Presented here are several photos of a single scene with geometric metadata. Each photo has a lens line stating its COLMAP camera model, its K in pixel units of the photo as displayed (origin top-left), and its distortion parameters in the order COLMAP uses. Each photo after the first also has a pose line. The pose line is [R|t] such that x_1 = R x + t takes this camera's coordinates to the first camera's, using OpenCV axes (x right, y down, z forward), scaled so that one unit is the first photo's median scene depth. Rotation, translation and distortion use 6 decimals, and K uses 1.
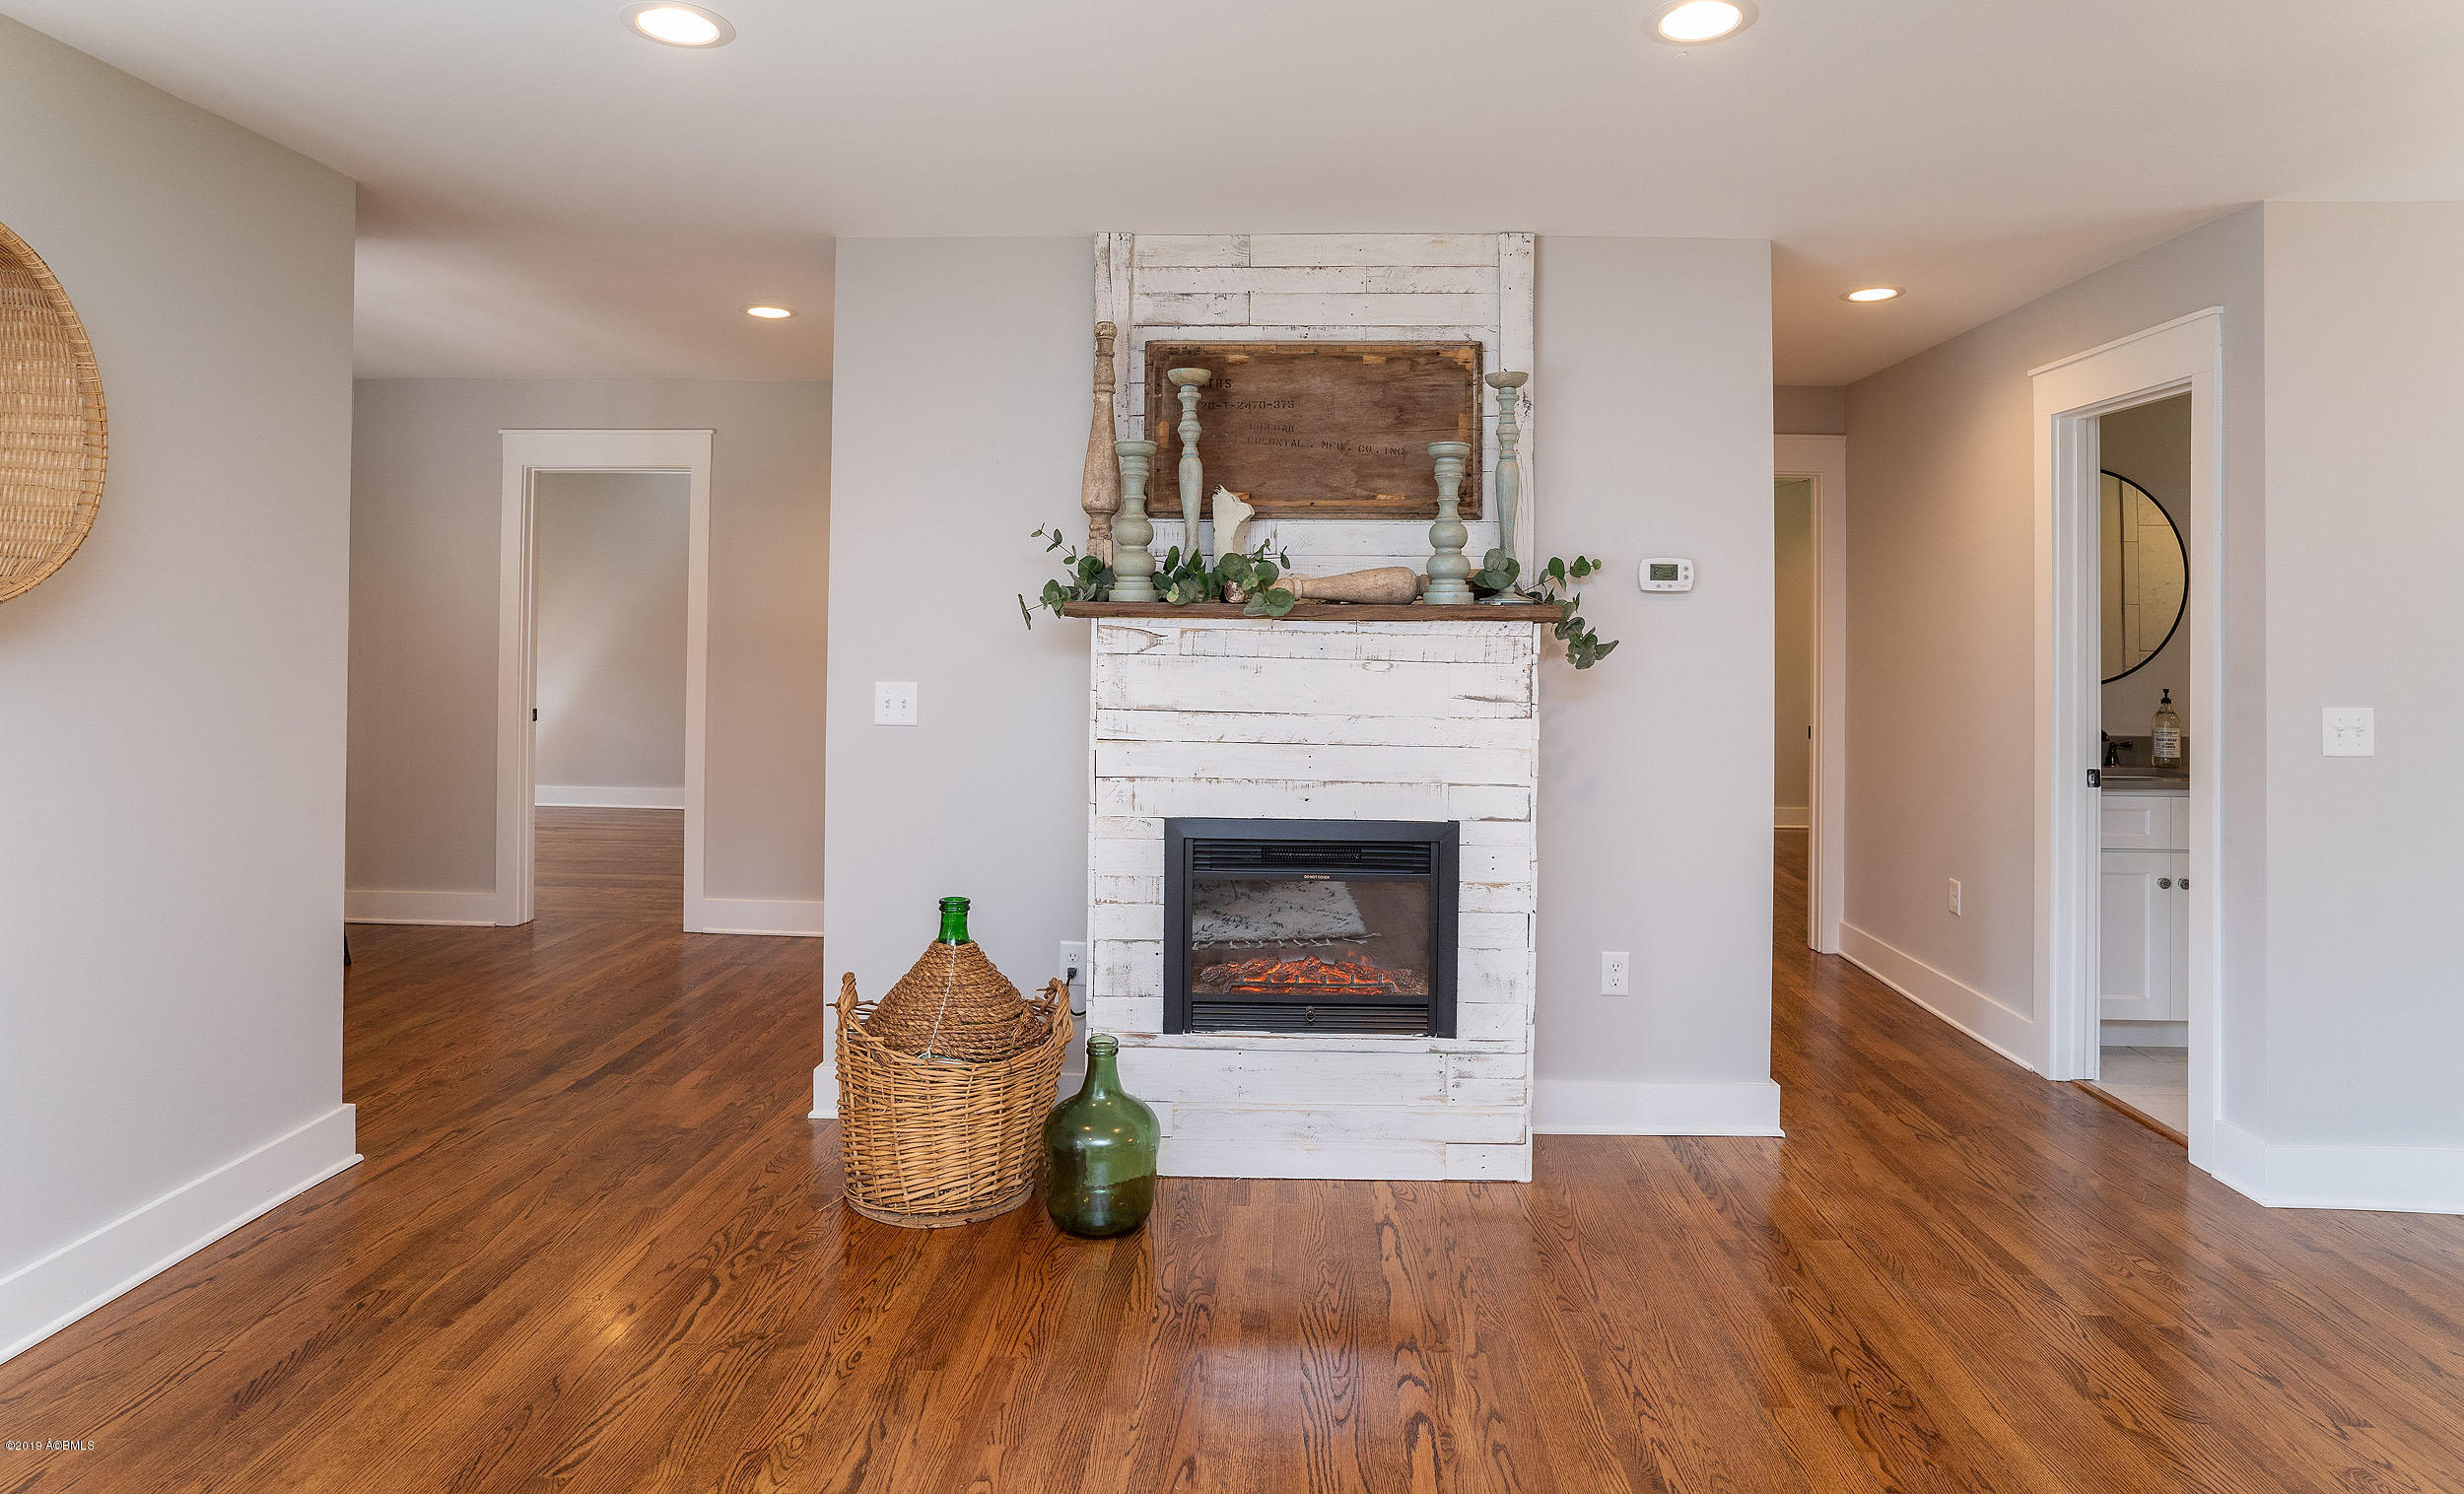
lens RADIAL K [[1309.0, 0, 1254.9], [0, 1309.0, 602.2], [0, 0, 1]] dist [-0.046248, 0.026471]
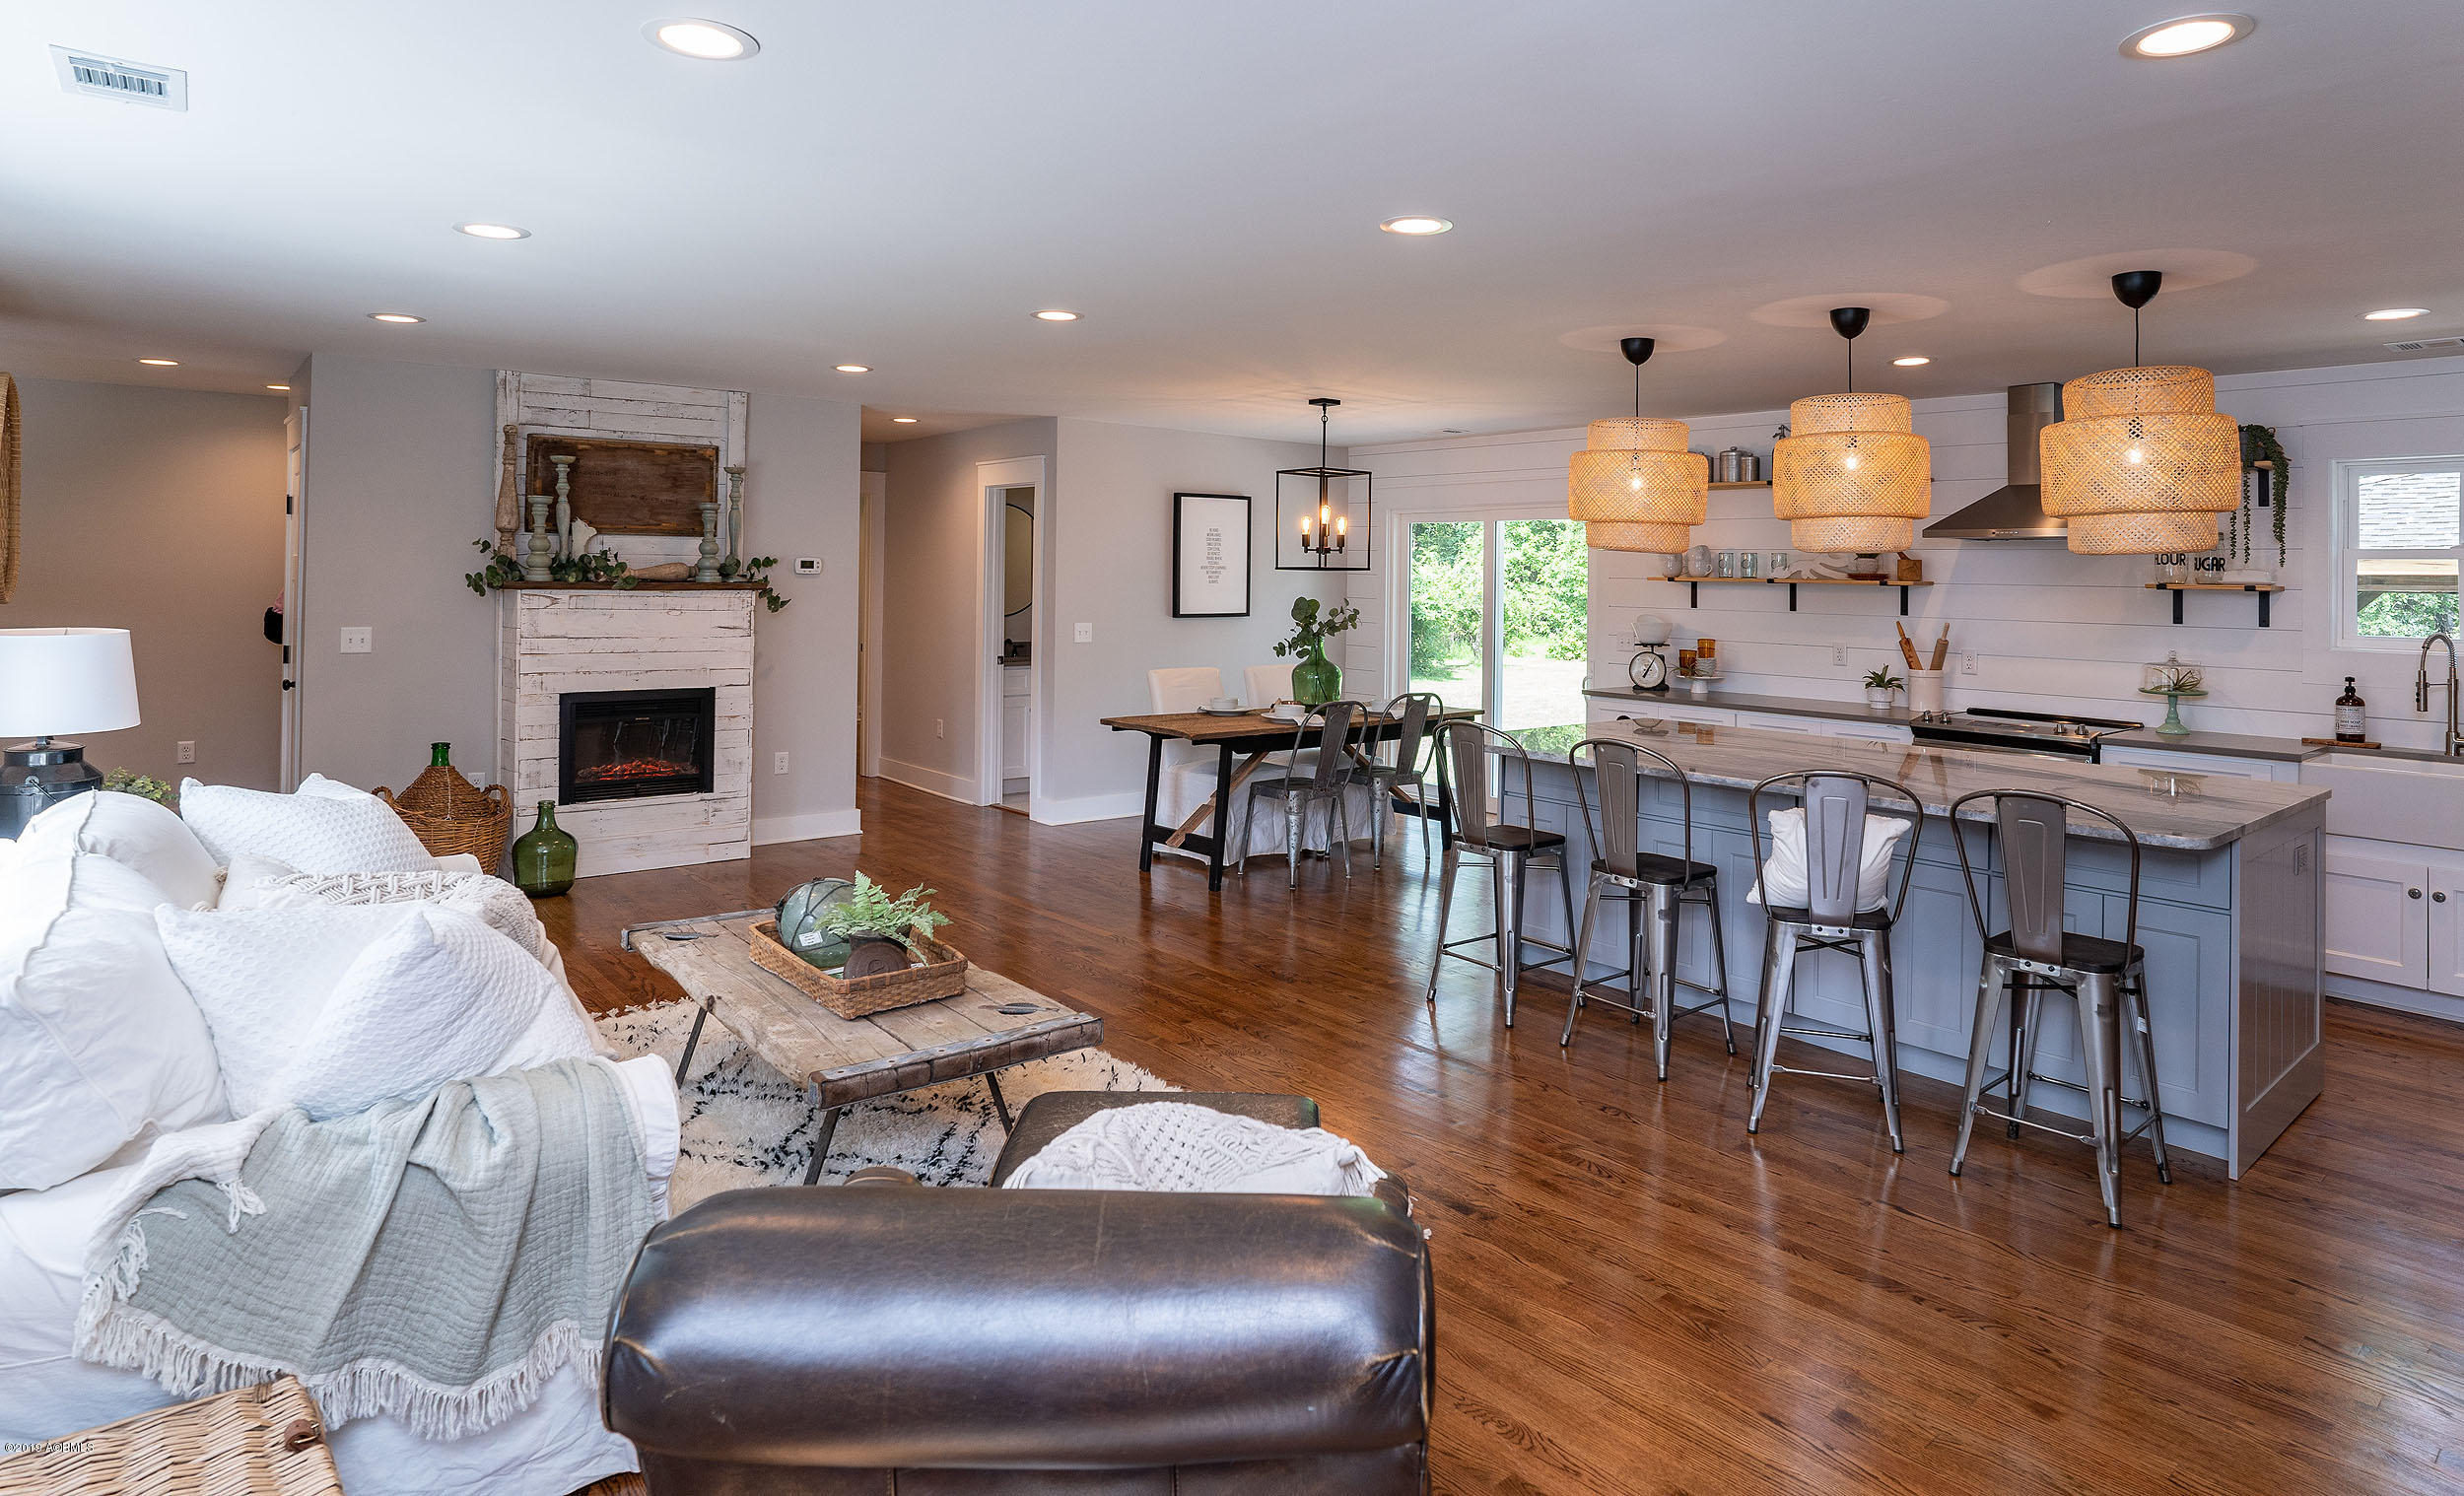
lens RADIAL K [[1356.2, 0, 1318.5], [0, 1356.2, 561.3], [0, 0, 1]] dist [-0.038974, 0.004030]
pose [[0.727297, 0.008392, 0.686272, -0.575564], [-0.020937, 0.999731, 0.009963, -0.068485], [-0.686004, -0.021614, 0.727277, -1.128635]]
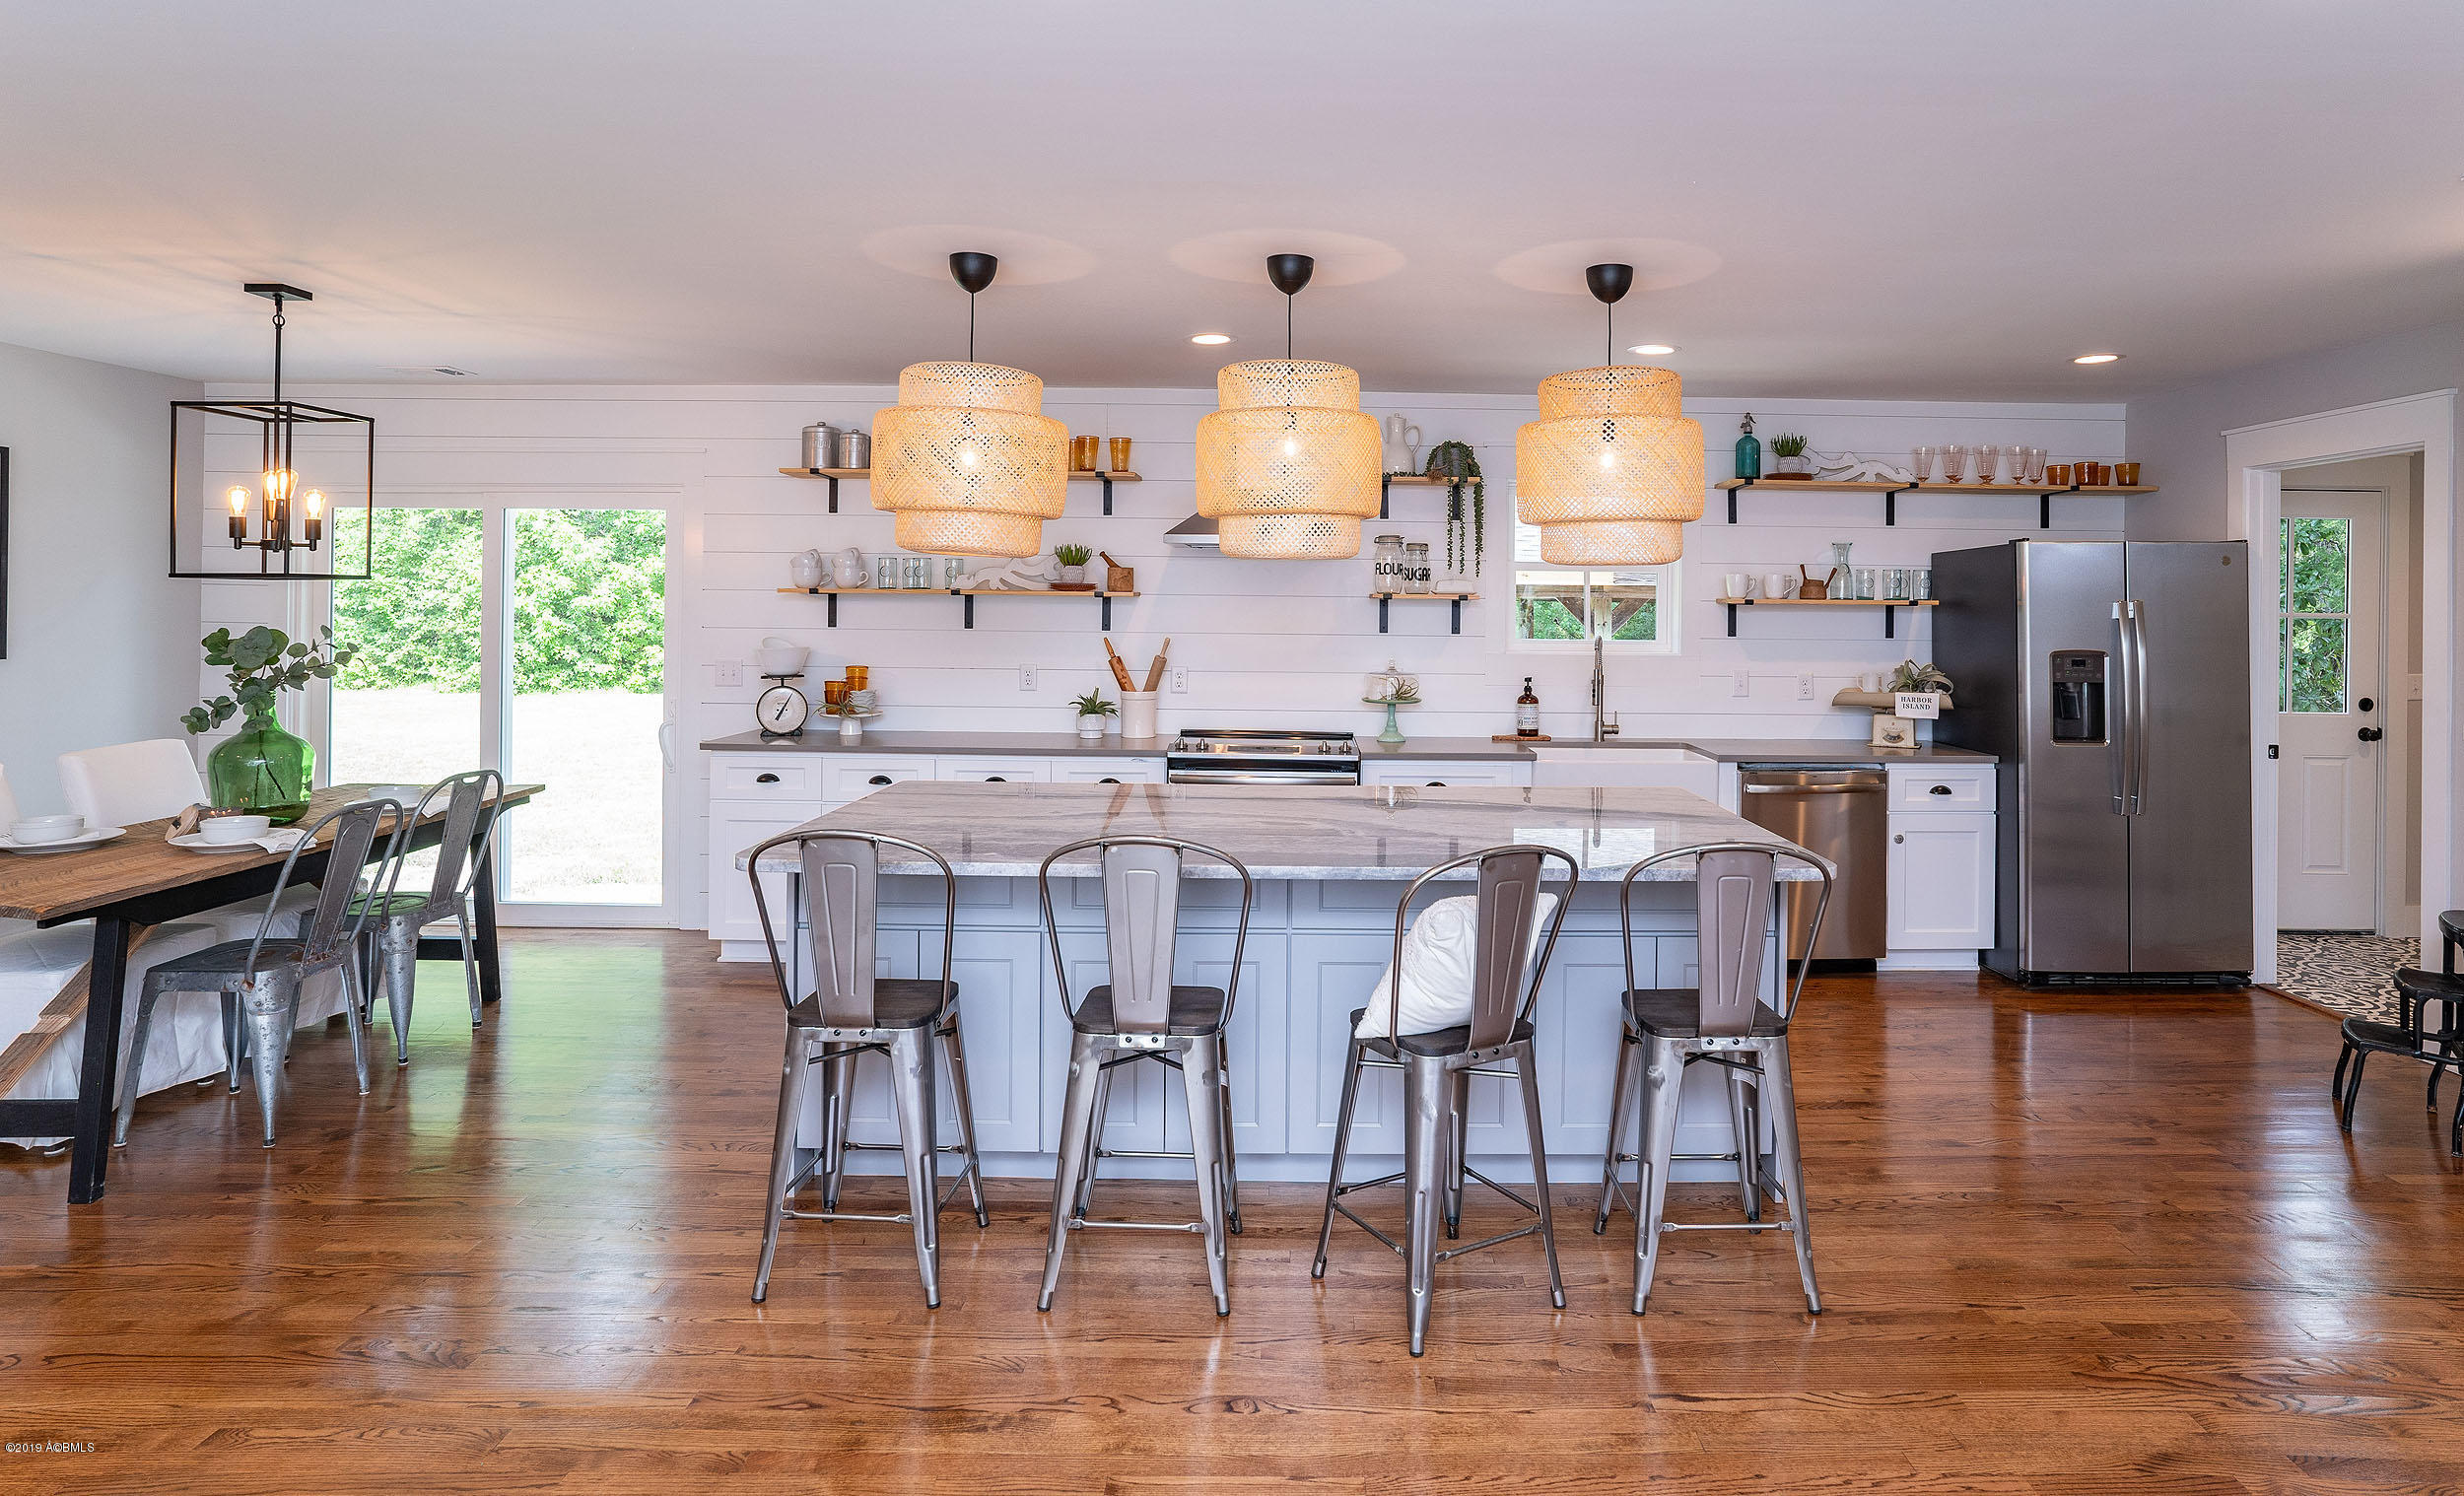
lens RADIAL K [[1342.1, 0, 1325.5], [0, 1342.1, 589.8], [0, 0, 1]] dist [-0.042355, 0.012525]
pose [[-0.038482, -0.004453, 0.999249, -0.355015], [-0.029237, 0.999567, 0.003329, -0.054938], [-0.998832, -0.029087, -0.038595, -0.507518]]
